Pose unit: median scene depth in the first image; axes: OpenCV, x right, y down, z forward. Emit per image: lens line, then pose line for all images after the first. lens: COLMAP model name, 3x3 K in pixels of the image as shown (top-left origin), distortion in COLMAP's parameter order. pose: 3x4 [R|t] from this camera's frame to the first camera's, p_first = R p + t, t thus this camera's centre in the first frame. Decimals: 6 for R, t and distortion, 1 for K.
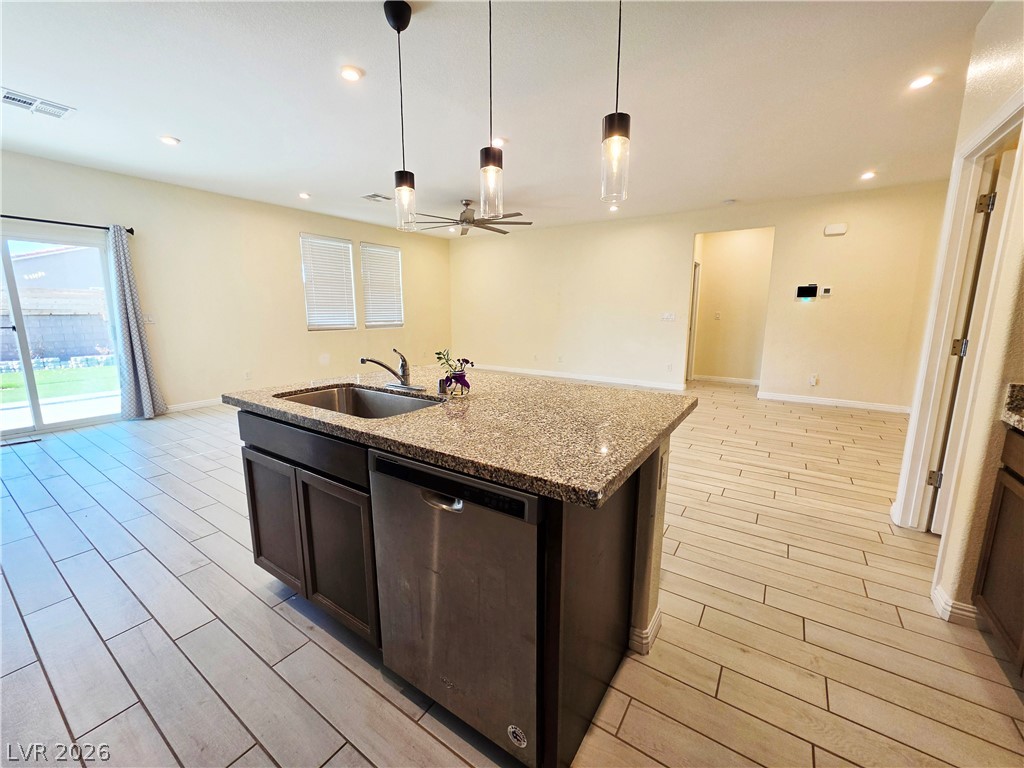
lens RADIAL K [[412.3, 0, 515.3], [0, 412.3, 378.7], [0, 0, 1]] dist [-0.000444, 0.000088]
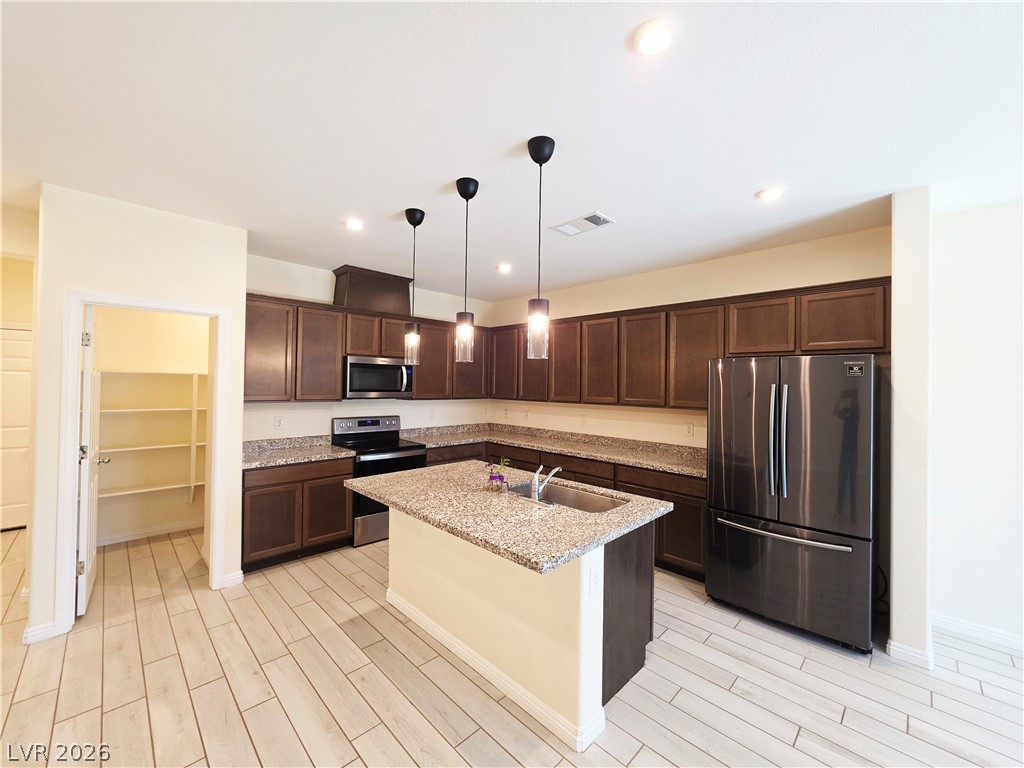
lens RADIAL K [[411.1, 0, 511.9], [0, 411.1, 379.6], [0, 0, 1]] dist [-0.002195, 0.000632]
pose [[-0.980002, -0.015650, 0.198372, -0.166403], [0.015385, 0.987959, 0.153948, -0.195402], [-0.198392, 0.153921, -0.967961, 0.813618]]
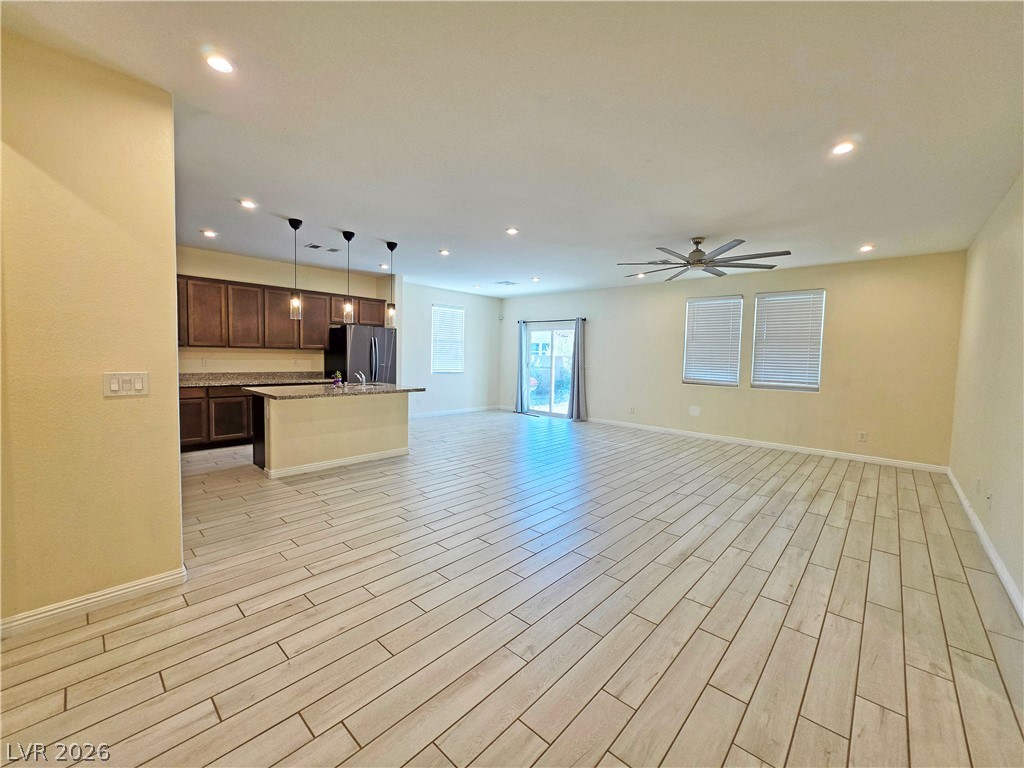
lens RADIAL K [[411.1, 0, 511.9], [0, 411.1, 379.6], [0, 0, 1]] dist [-0.002195, 0.000632]
pose [[-0.157367, 0.052719, -0.986132, 0.861085], [-0.188315, 0.978648, 0.082371, -0.165364], [0.969419, 0.198666, -0.144080, 0.898560]]
